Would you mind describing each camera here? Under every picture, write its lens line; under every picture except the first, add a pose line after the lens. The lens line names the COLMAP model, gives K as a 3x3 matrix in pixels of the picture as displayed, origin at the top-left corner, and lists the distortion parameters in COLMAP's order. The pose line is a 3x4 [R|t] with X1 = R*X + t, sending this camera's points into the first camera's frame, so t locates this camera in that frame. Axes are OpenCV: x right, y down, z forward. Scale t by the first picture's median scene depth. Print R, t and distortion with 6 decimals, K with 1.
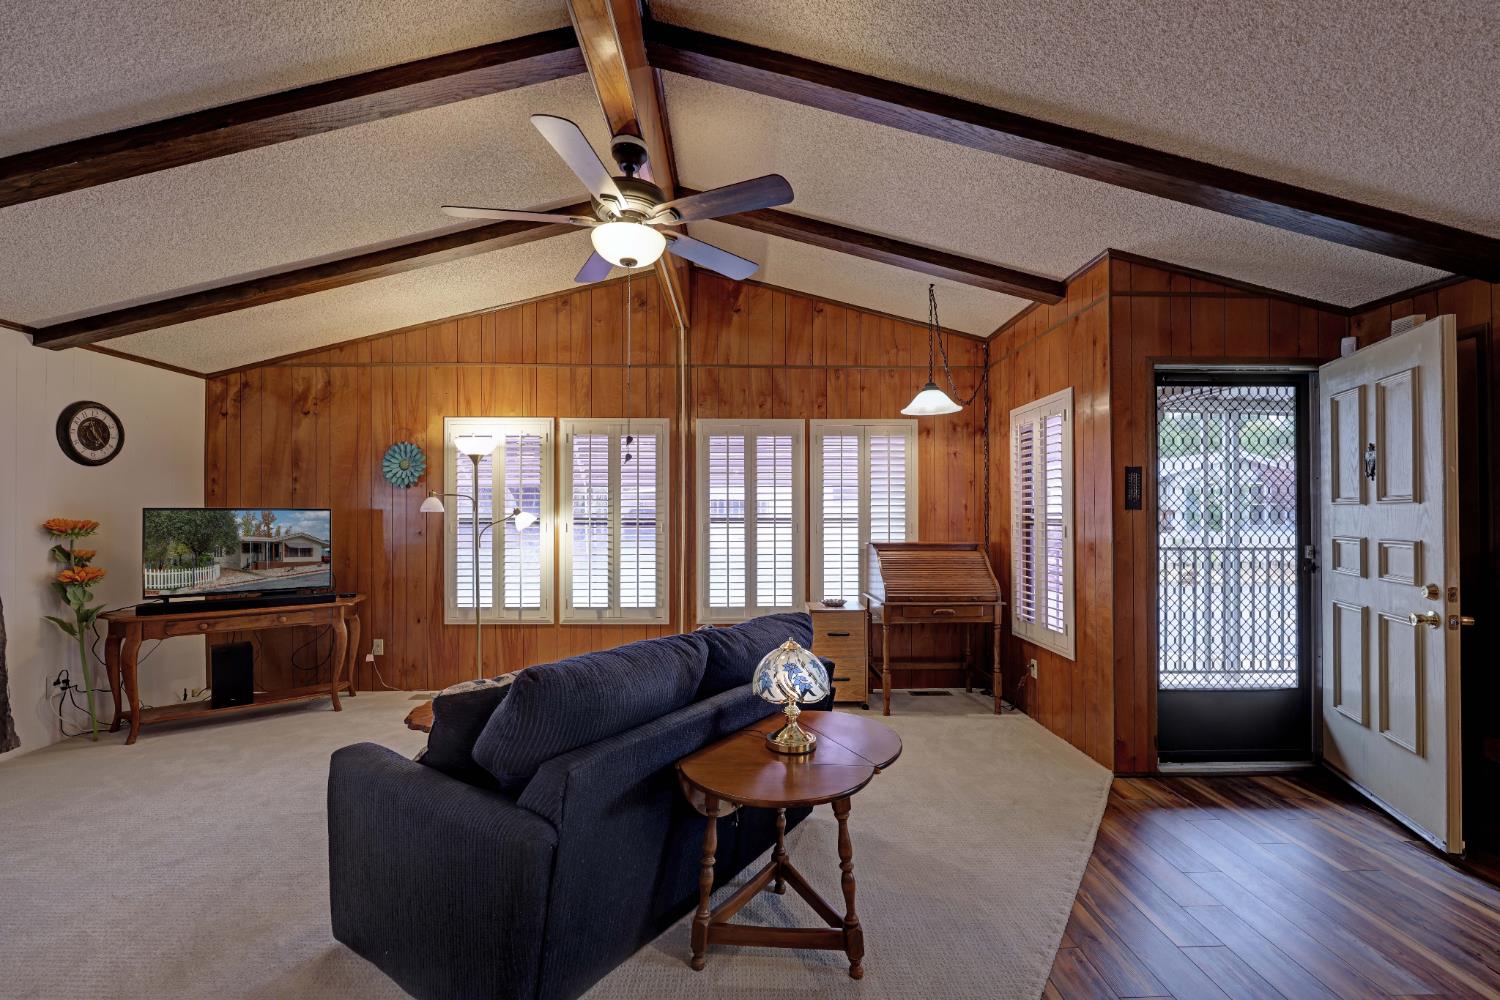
lens RADIAL K [[642.8, 0, 751.3], [0, 642.8, 510.1], [0, 0, 1]] dist [-0.013708, -0.000112]
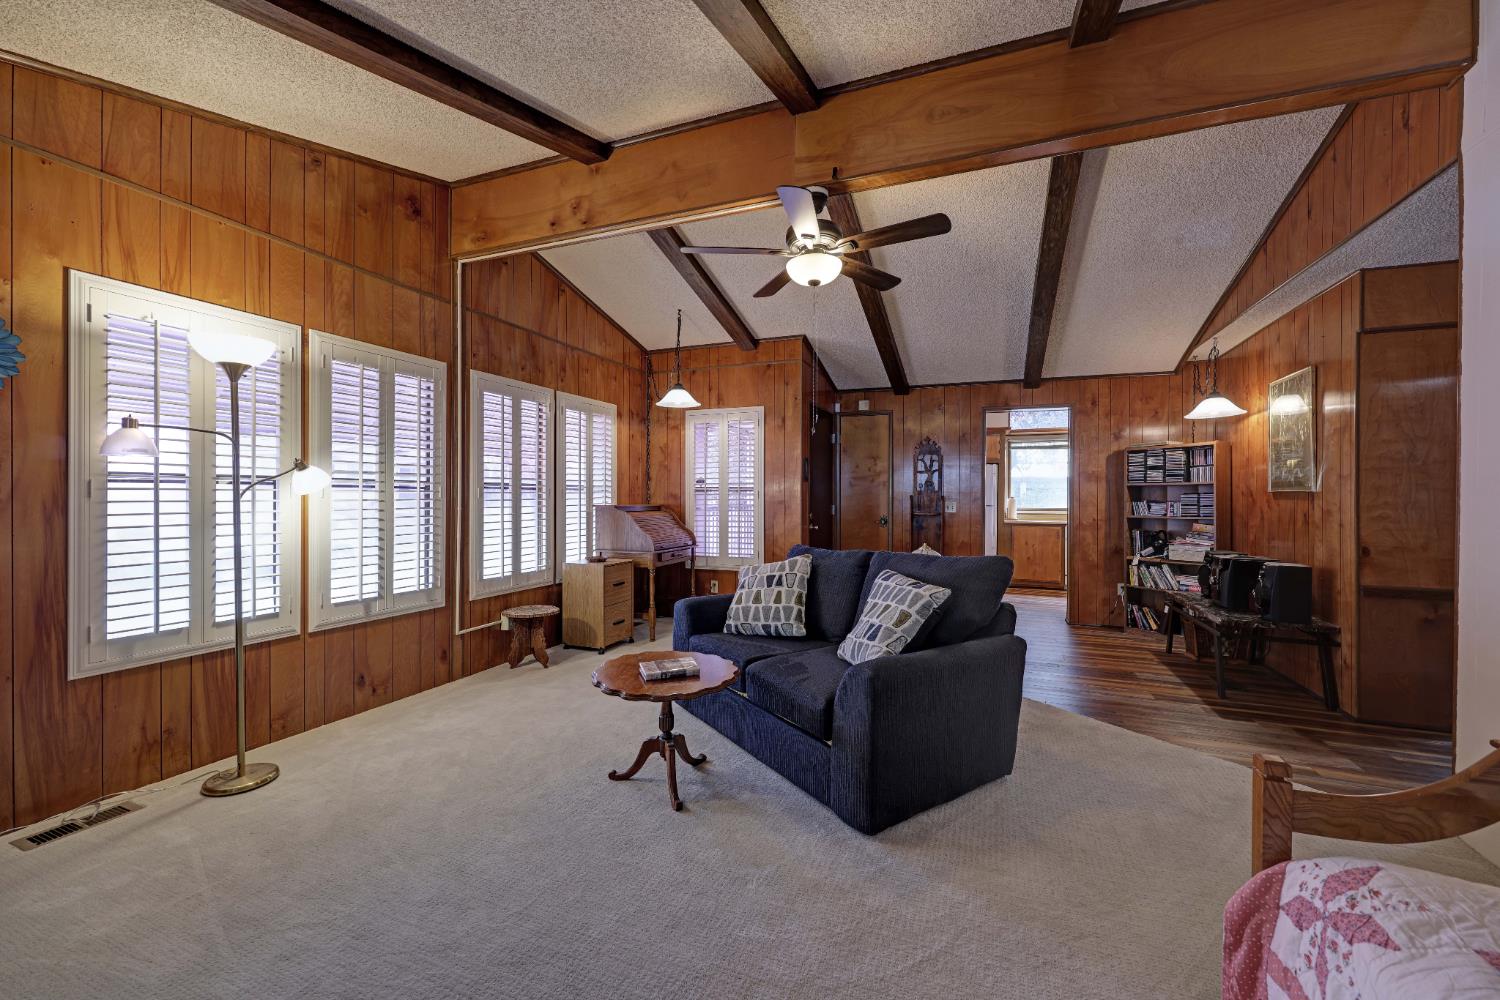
lens RADIAL K [[600.7, 0, 755.2], [0, 600.7, 497.1], [0, 0, 1]] dist [-0.001083, -0.000264]
pose [[0.385834, 0.000511, 0.922568, -0.700674], [-0.011446, 0.999926, 0.004233, 0.025932], [-0.922497, -0.012193, 0.385811, 0.319155]]
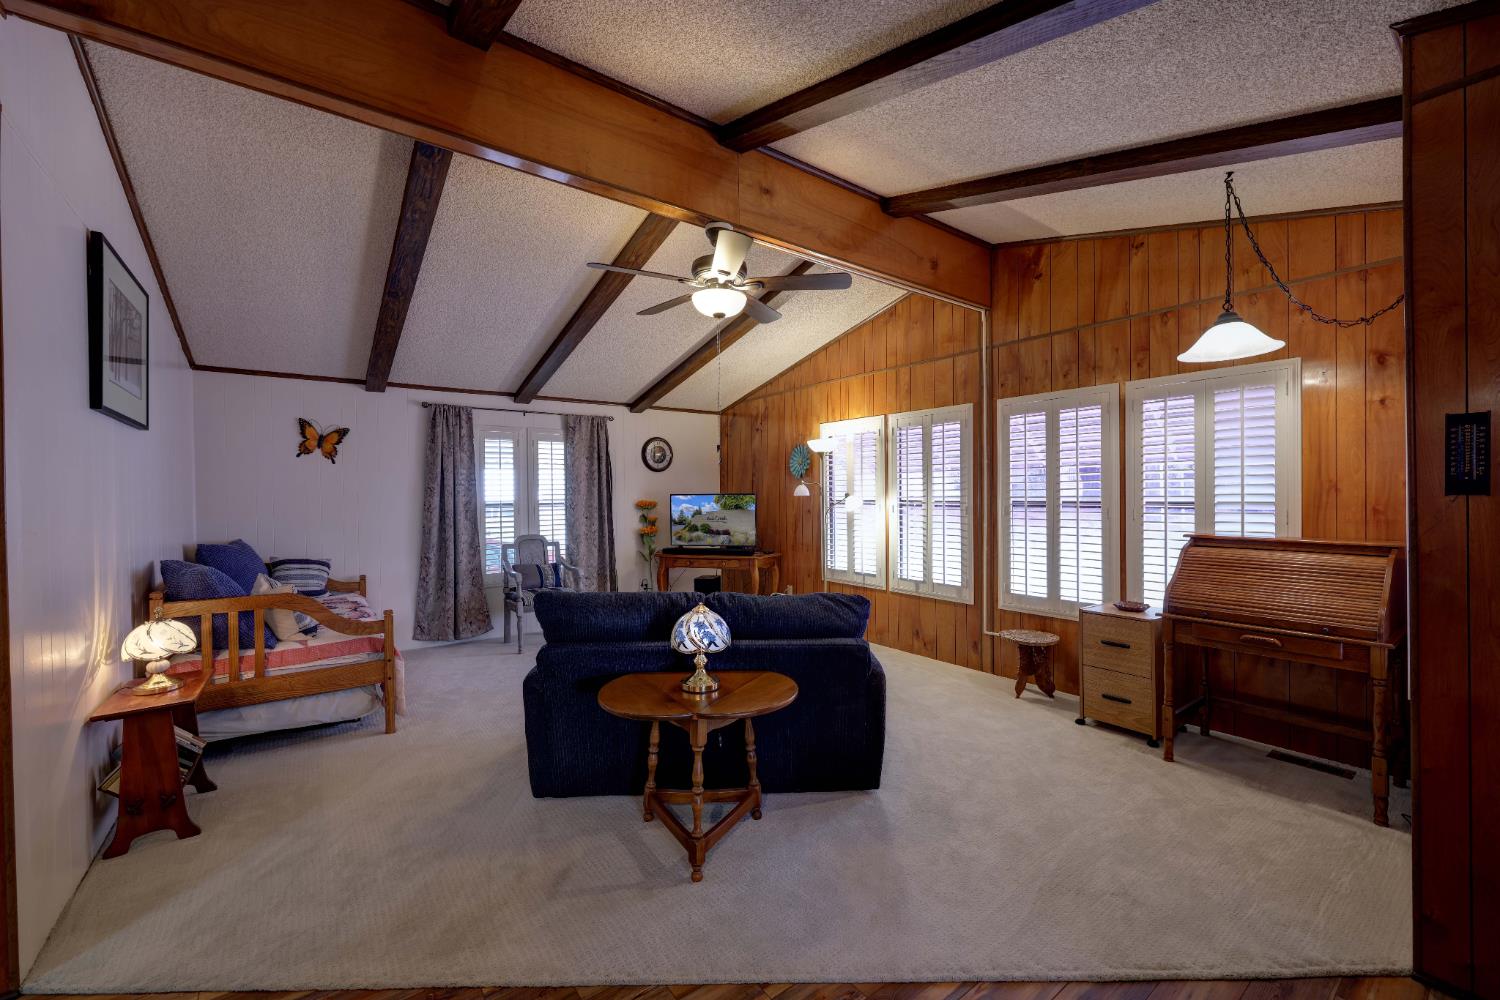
lens RADIAL K [[600.7, 0, 749.7], [0, 600.7, 496.8], [0, 0, 1]] dist [-0.001083, -0.000264]
pose [[0.582087, -0.000313, -0.813127, 0.441815], [0.013075, 0.999874, 0.008976, -0.007391], [0.813022, -0.015856, 0.582018, 0.157416]]
